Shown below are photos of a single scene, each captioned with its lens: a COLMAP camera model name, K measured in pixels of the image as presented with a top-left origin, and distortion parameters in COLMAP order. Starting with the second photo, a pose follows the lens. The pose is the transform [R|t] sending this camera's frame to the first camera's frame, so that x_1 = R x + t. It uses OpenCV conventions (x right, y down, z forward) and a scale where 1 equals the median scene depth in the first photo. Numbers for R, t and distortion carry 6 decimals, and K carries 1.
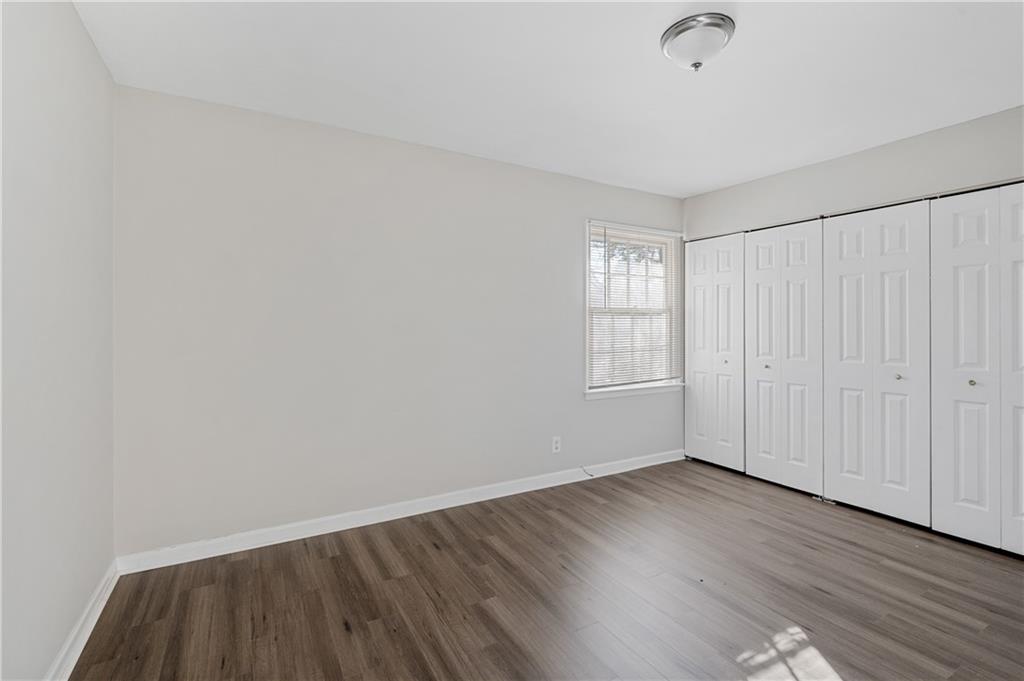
lens RADIAL K [[464.1, 0, 506.8], [0, 464.1, 329.7], [0, 0, 1]] dist [0.000432, -0.000098]
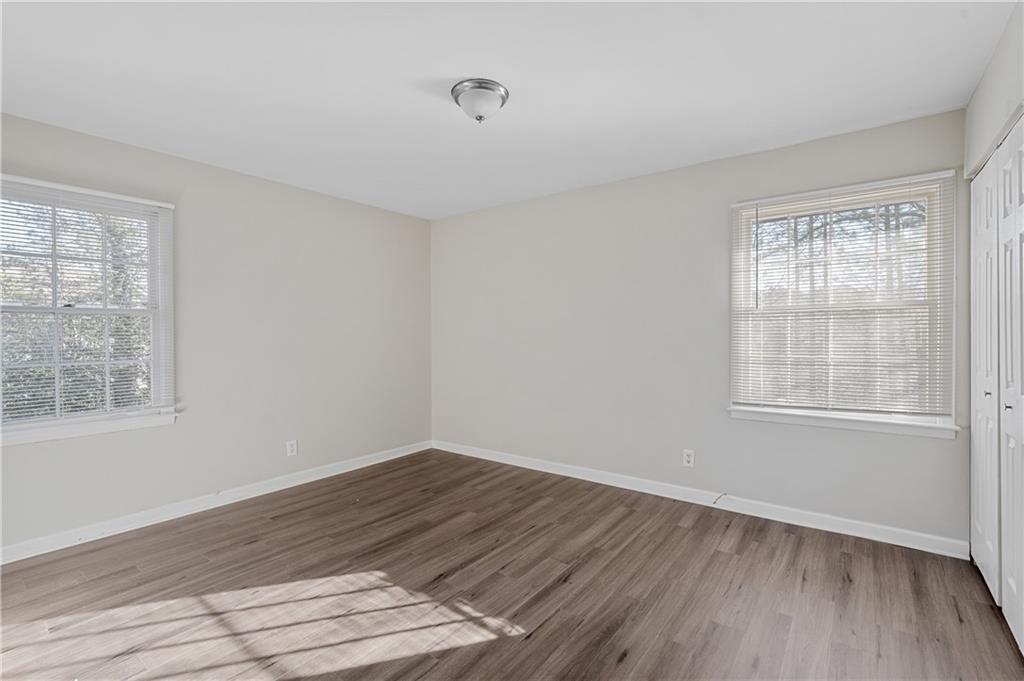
lens RADIAL K [[454.9, 0, 512.0], [0, 454.9, 340.5], [0, 0, 1]] dist [-0.001482, -0.000229]
pose [[0.395392, 0.006339, -0.918491, 1.006369], [-0.006330, 0.999971, 0.004177, 0.012622], [0.918491, 0.004162, 0.395421, 0.394550]]
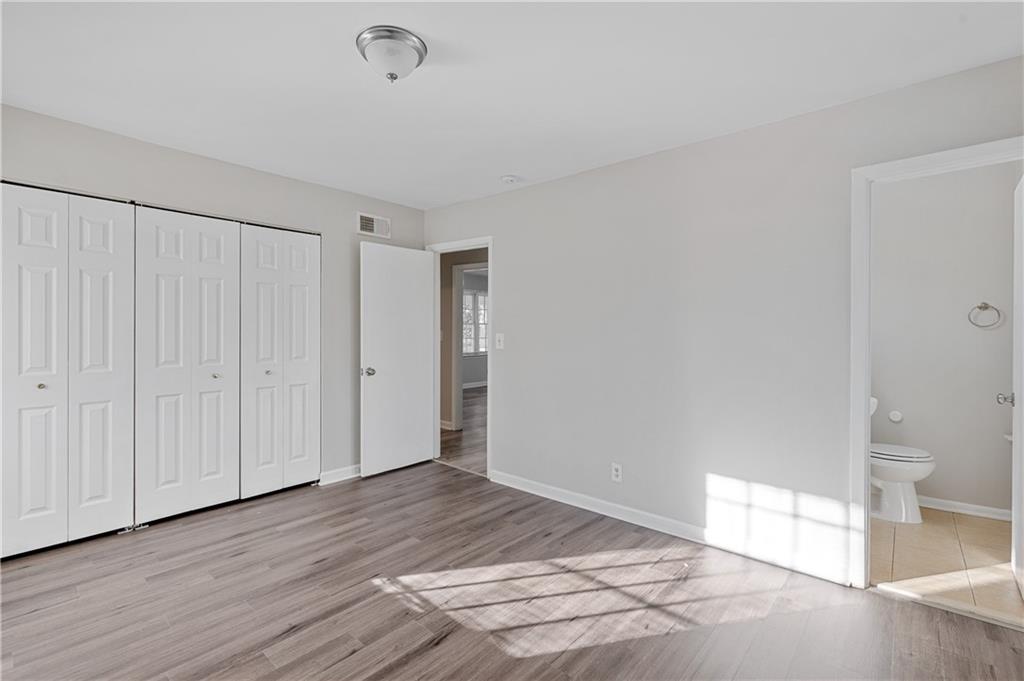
lens RADIAL K [[454.9, 0, 512.0], [0, 454.9, 340.5], [0, 0, 1]] dist [-0.001482, -0.000229]
pose [[-0.334104, -0.018672, 0.942351, -0.401329], [0.001471, 0.999792, 0.020331, -0.002447], [-0.942535, 0.008179, -0.334007, 0.708197]]
